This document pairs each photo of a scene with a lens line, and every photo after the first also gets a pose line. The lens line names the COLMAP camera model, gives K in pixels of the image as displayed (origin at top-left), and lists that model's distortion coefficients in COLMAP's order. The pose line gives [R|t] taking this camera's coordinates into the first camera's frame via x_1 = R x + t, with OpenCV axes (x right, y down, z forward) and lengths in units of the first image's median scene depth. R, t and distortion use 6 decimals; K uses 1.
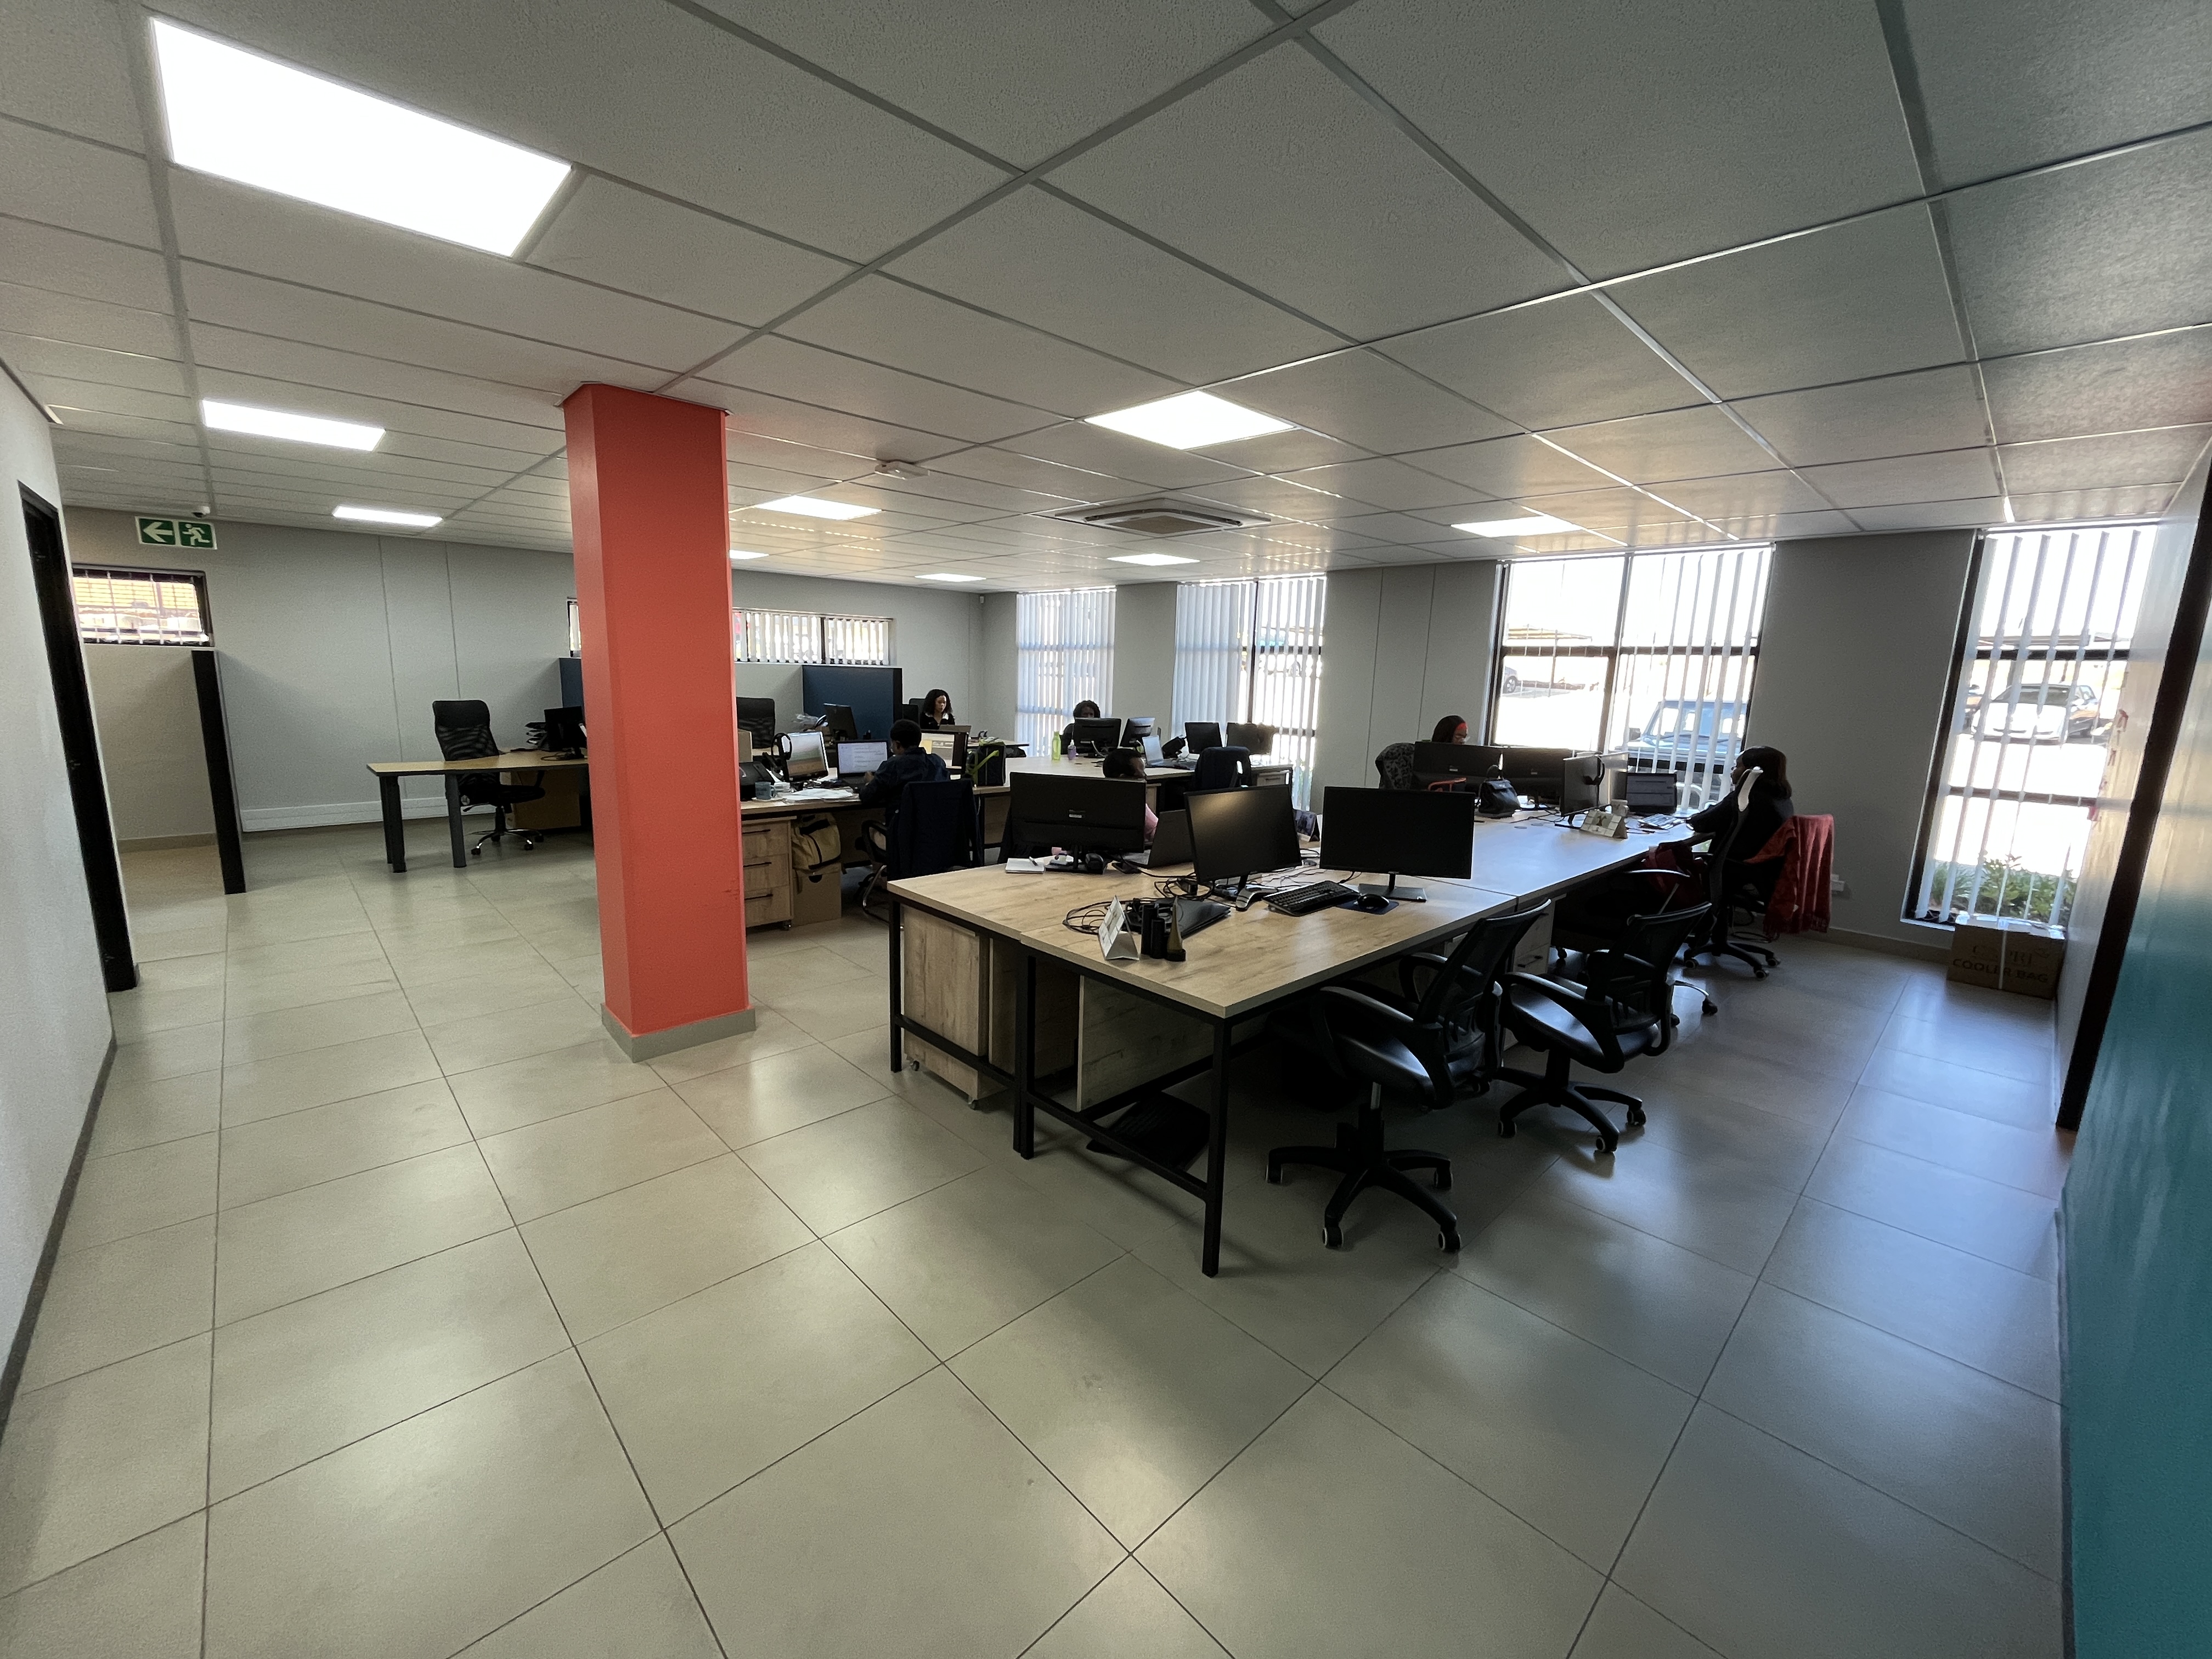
lens RADIAL K [[895.3, 0, 1091.7], [0, 895.3, 835.6], [0, 0, 1]] dist [-0.000469, 0.000666]
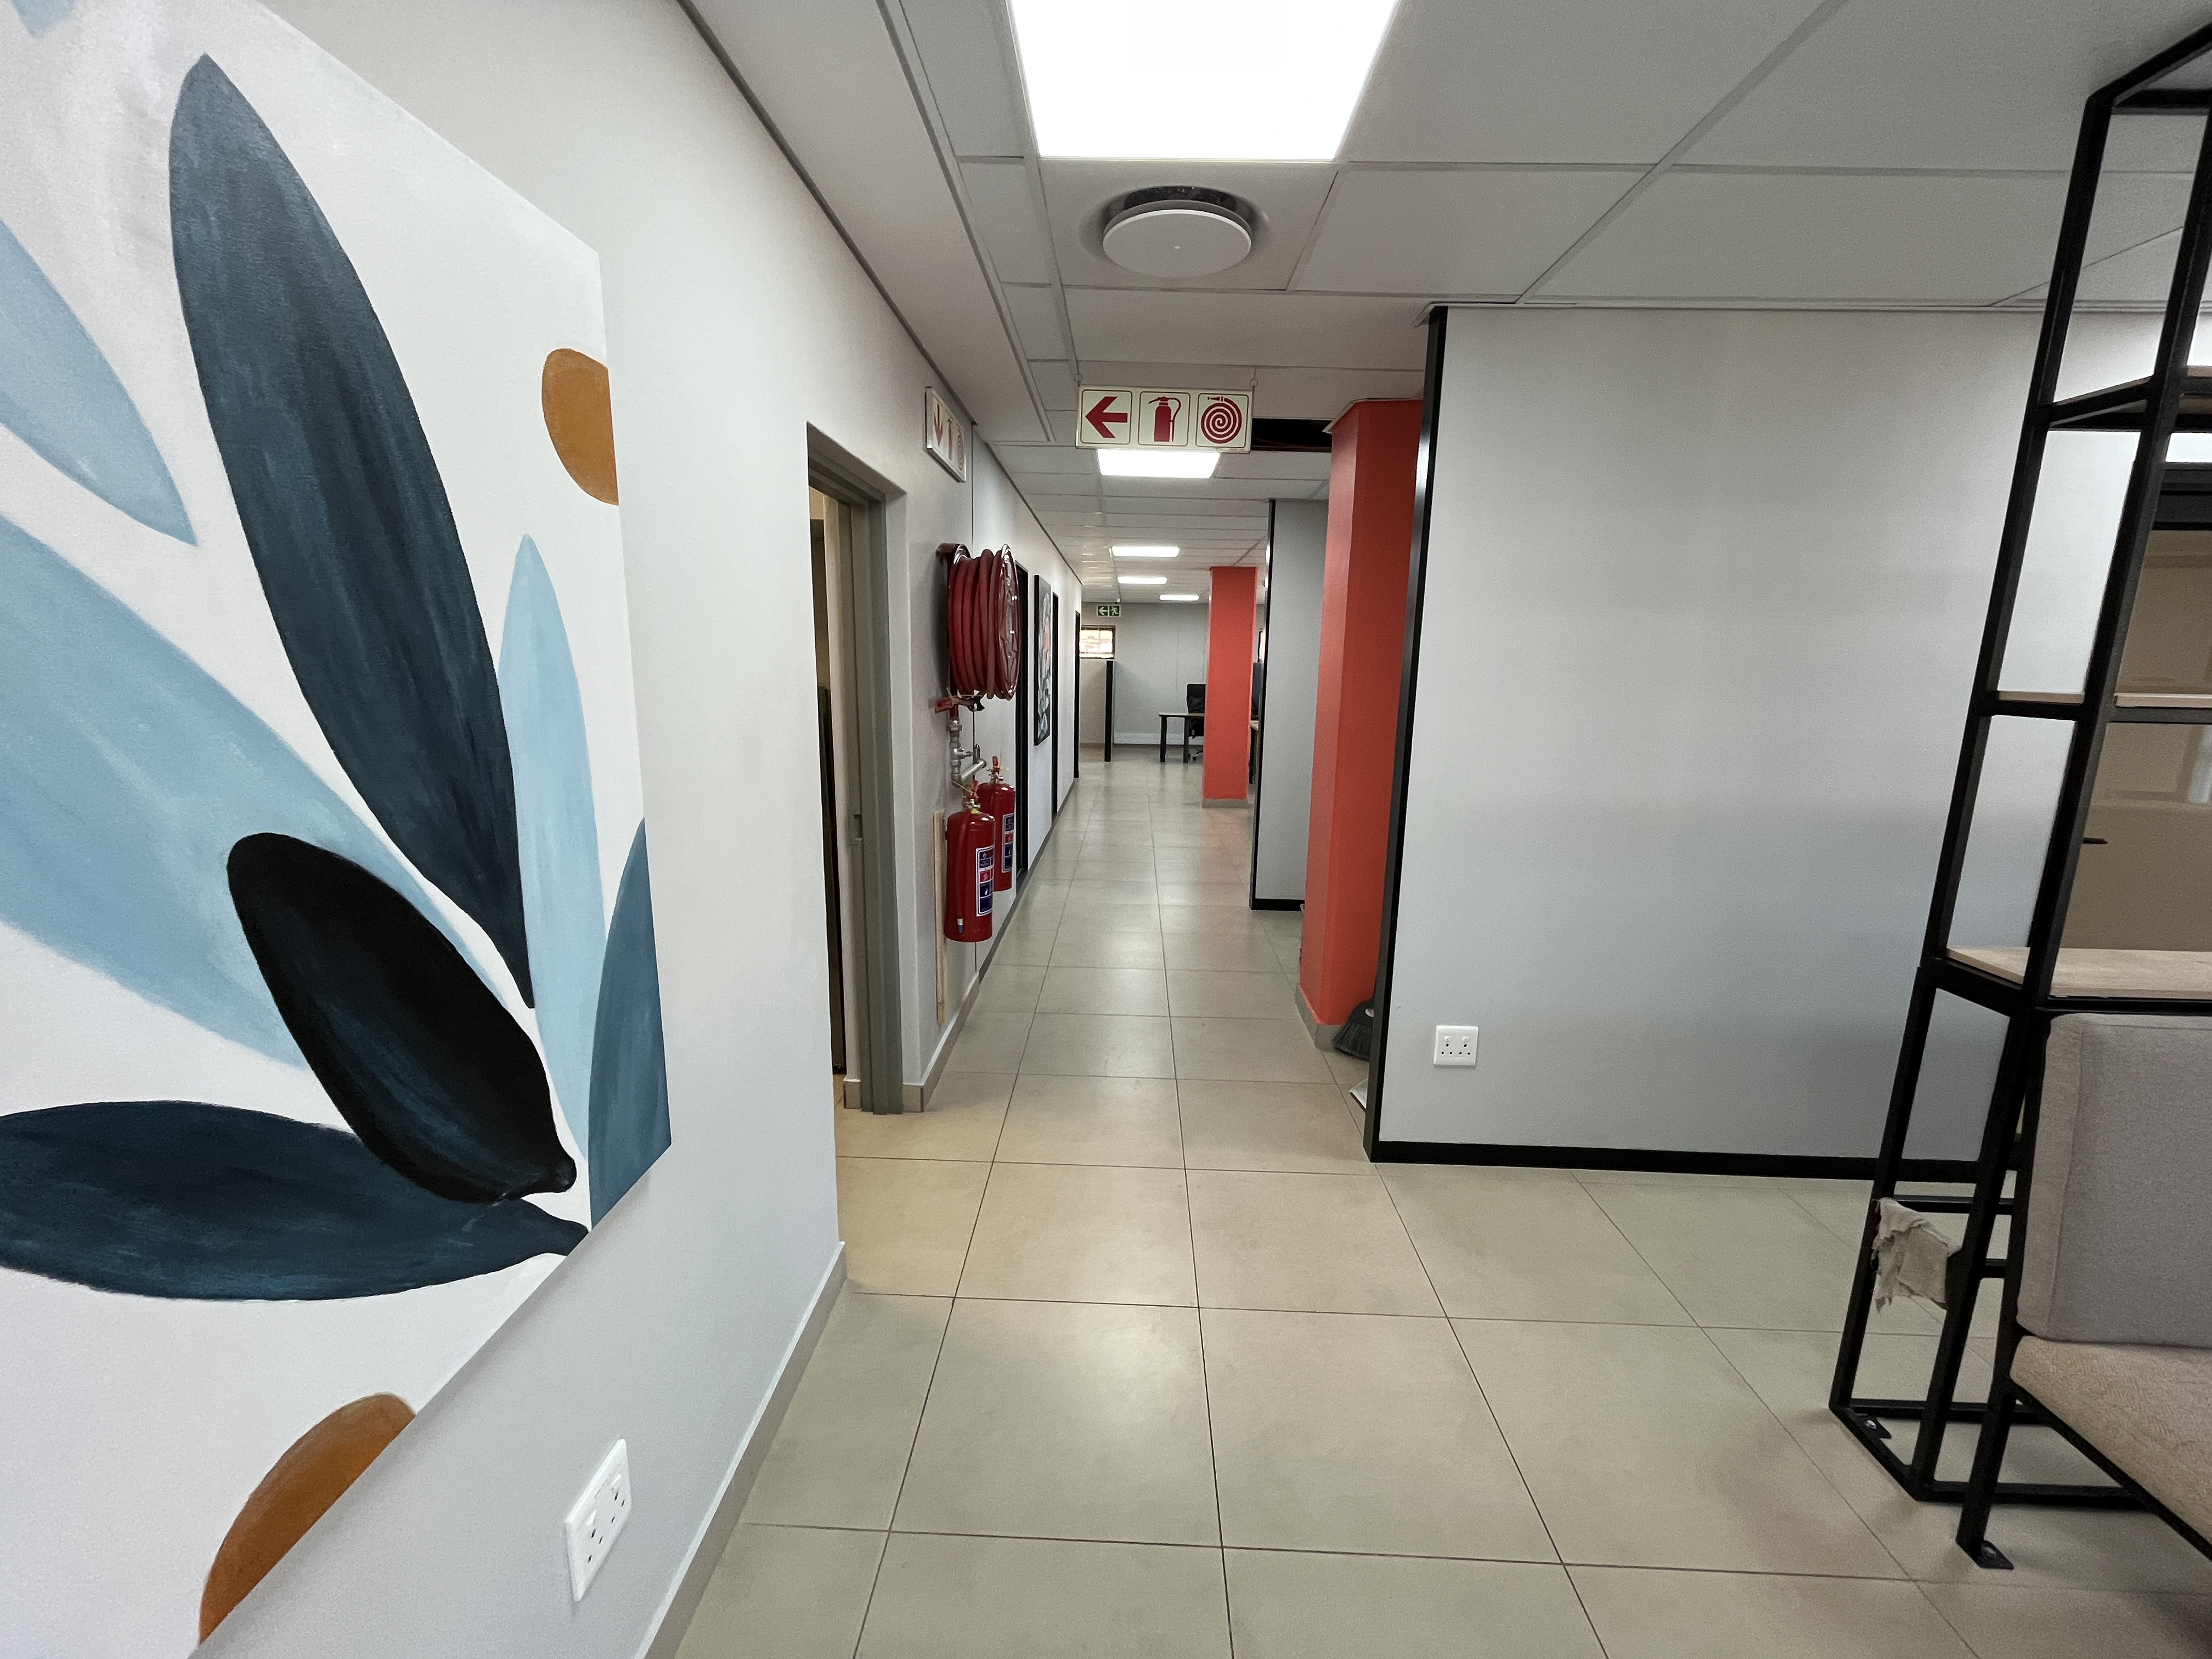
lens RADIAL K [[895.3, 0, 1104.1], [0, 895.3, 822.6], [0, 0, 1]] dist [-0.000469, 0.000666]
pose [[0.710004, 0.106045, -0.696168, 0.640373], [-0.119758, 0.992379, 0.029027, 0.140754], [0.693940, 0.062762, 0.717292, -0.633929]]
